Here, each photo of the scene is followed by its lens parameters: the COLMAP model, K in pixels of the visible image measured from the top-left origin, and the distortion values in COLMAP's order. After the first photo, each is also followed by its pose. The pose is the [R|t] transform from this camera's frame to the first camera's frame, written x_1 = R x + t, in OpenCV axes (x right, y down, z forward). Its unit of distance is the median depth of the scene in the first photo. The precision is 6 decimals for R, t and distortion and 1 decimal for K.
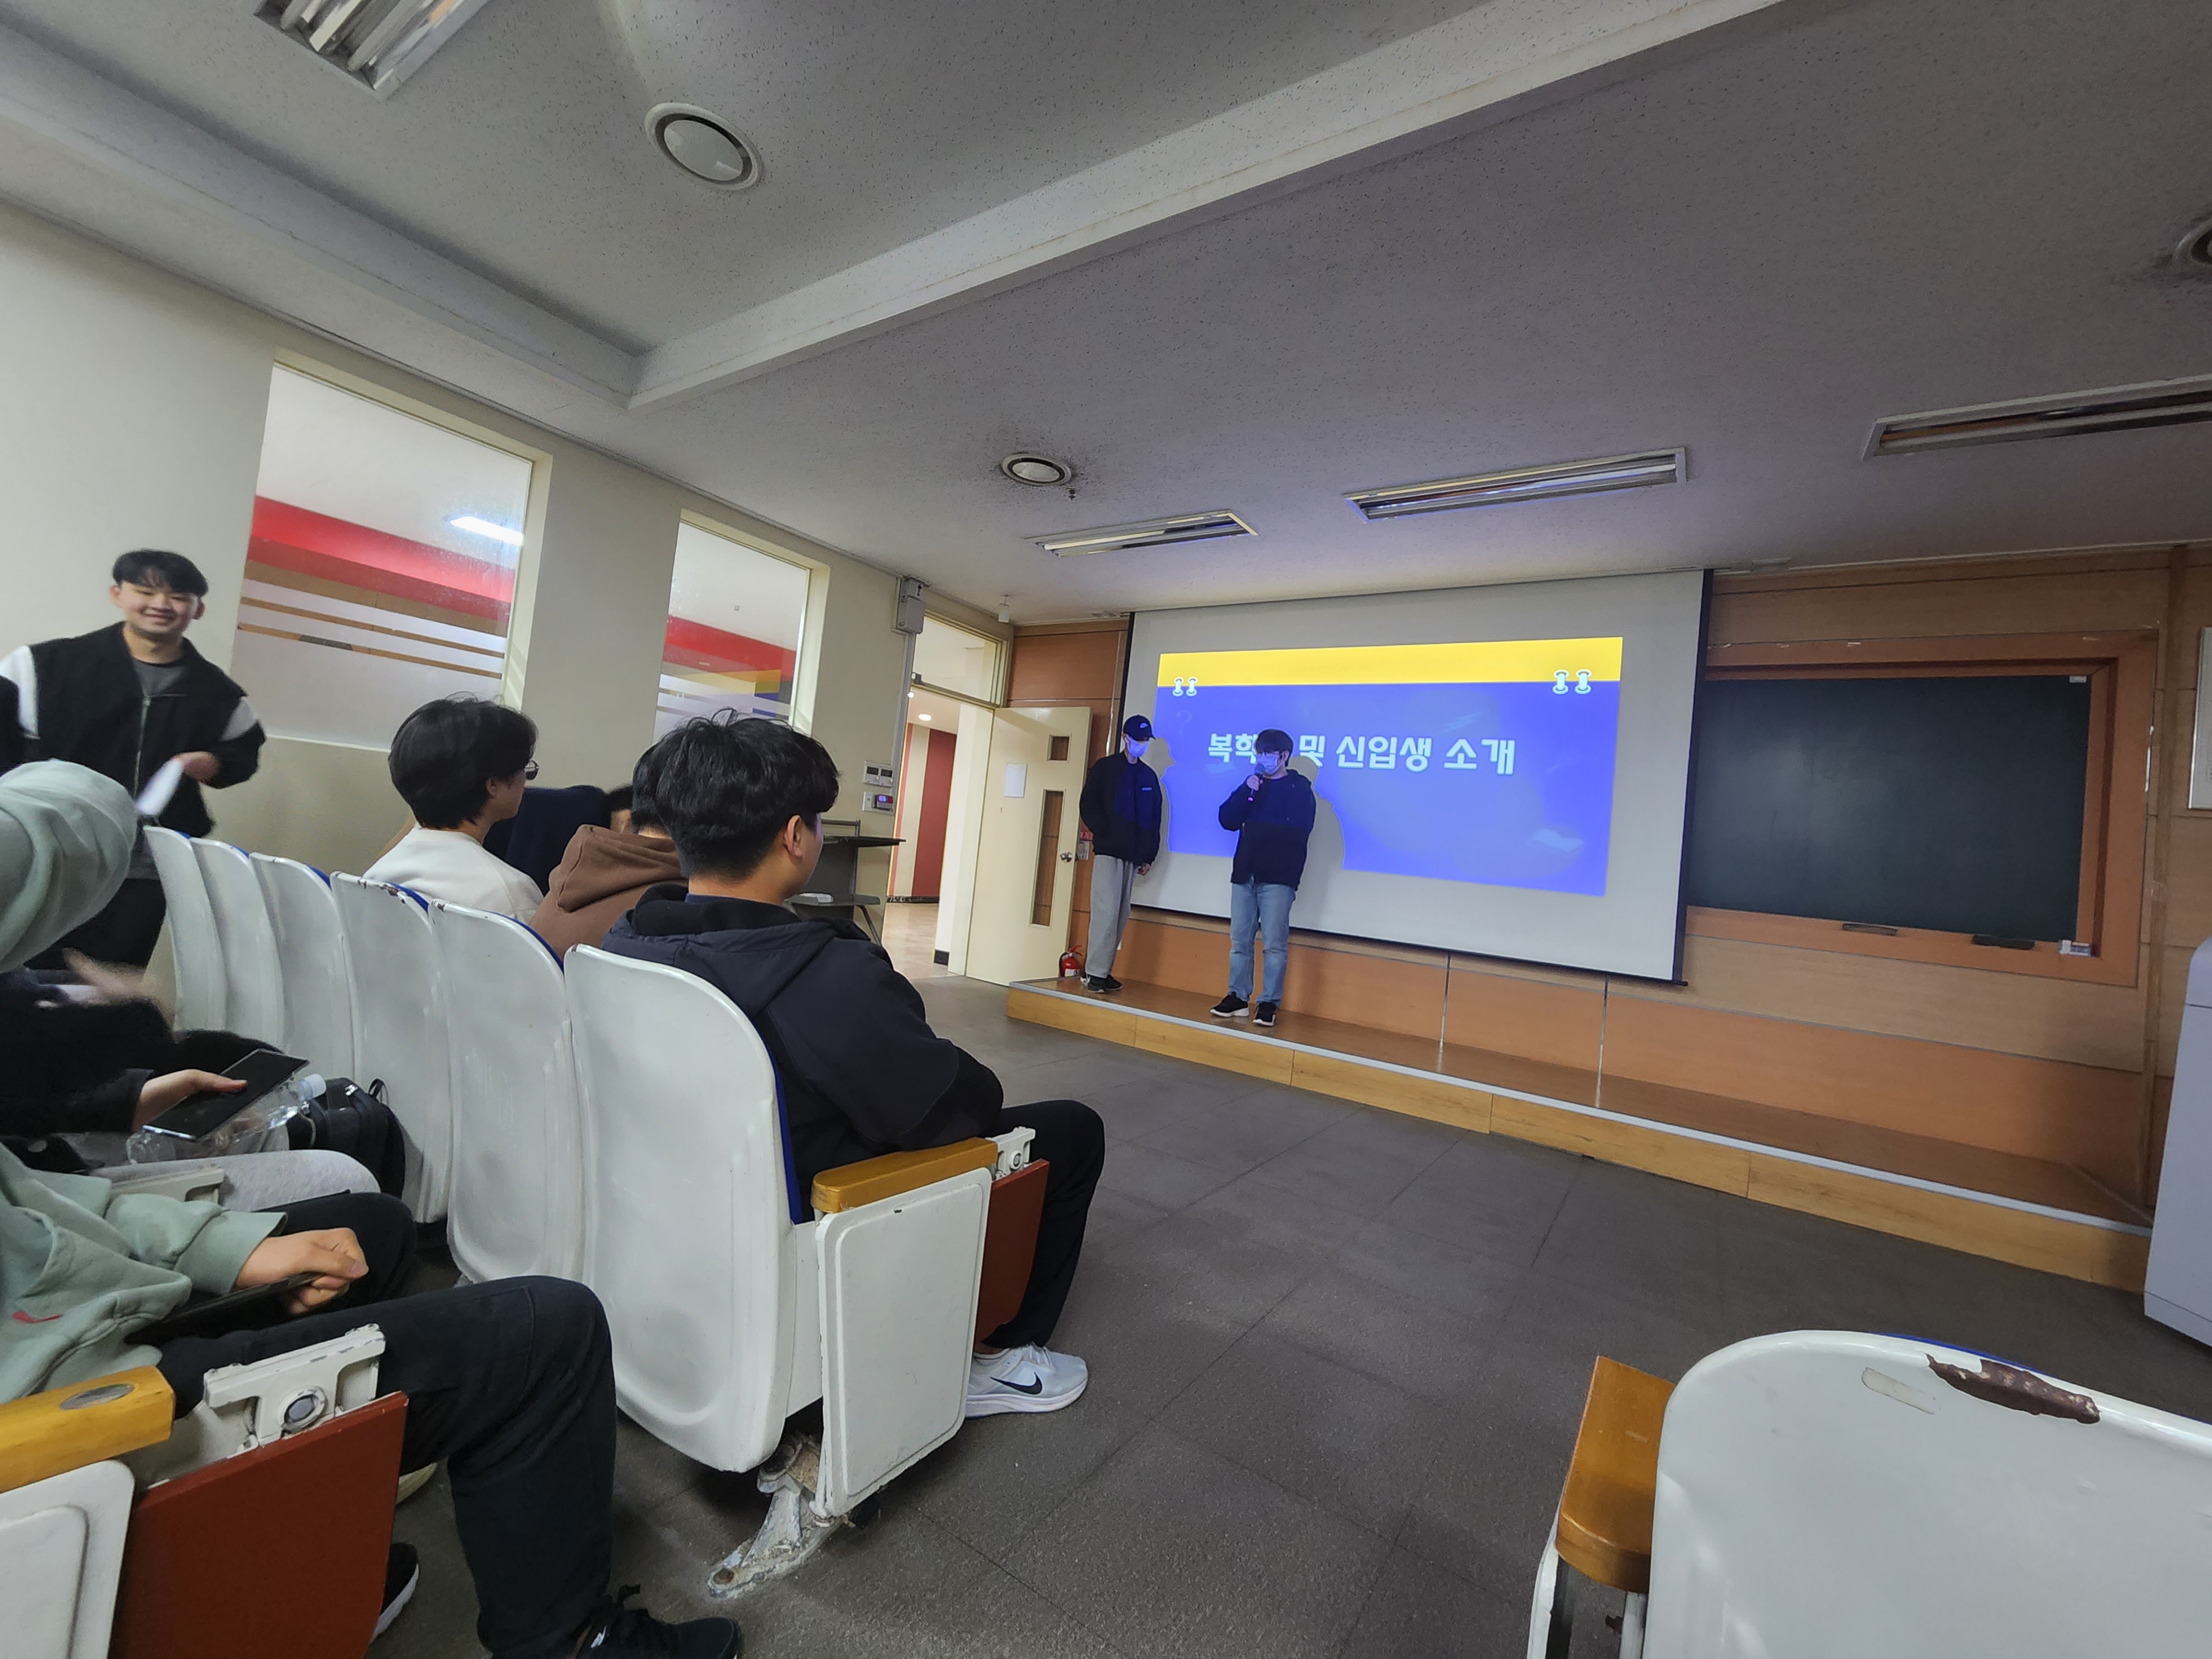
lens RADIAL K [[914.5, 0, 1103.7], [0, 914.5, 818.1], [0, 0, 1]] dist [0.000126, 0.000179]
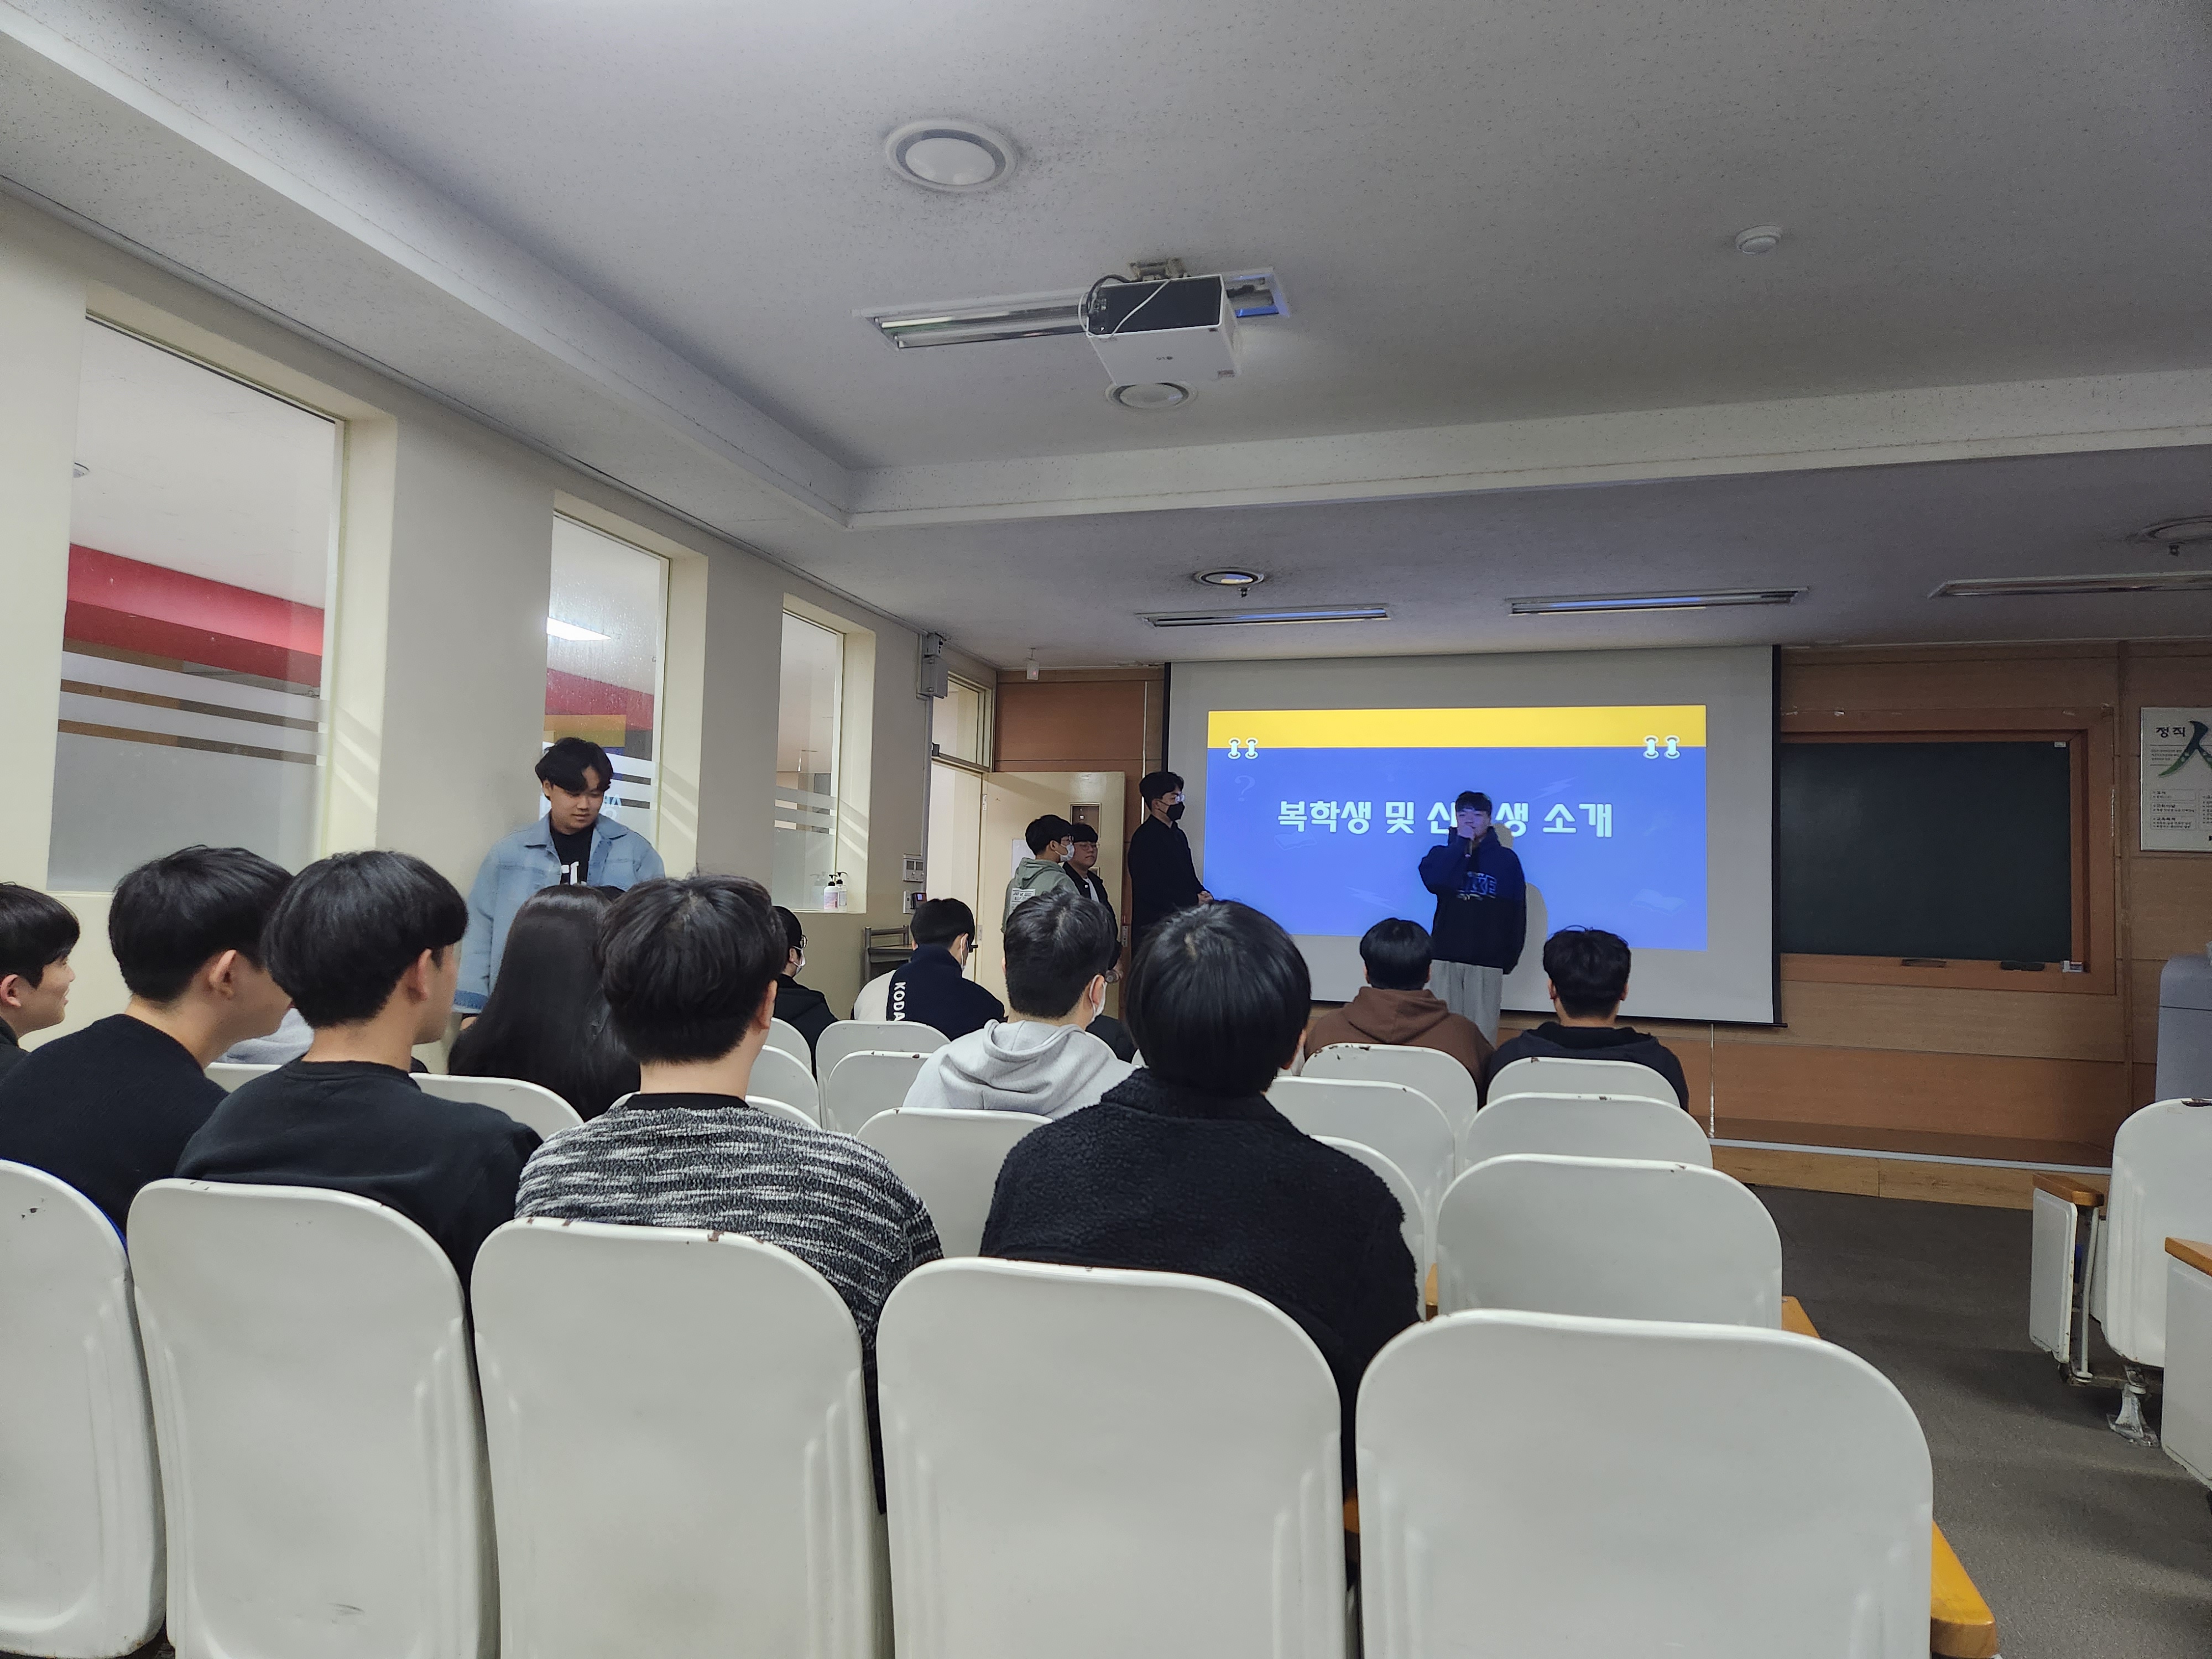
lens RADIAL K [[1448.0, 0, 1094.3], [0, 1448.0, 832.2], [0, 0, 1]] dist [0.035212, -0.013132]
pose [[0.959629, -0.058634, 0.275091, -0.670779], [0.059466, 0.998216, 0.005320, -0.116658], [-0.274912, 0.011253, 0.961404, -0.489920]]
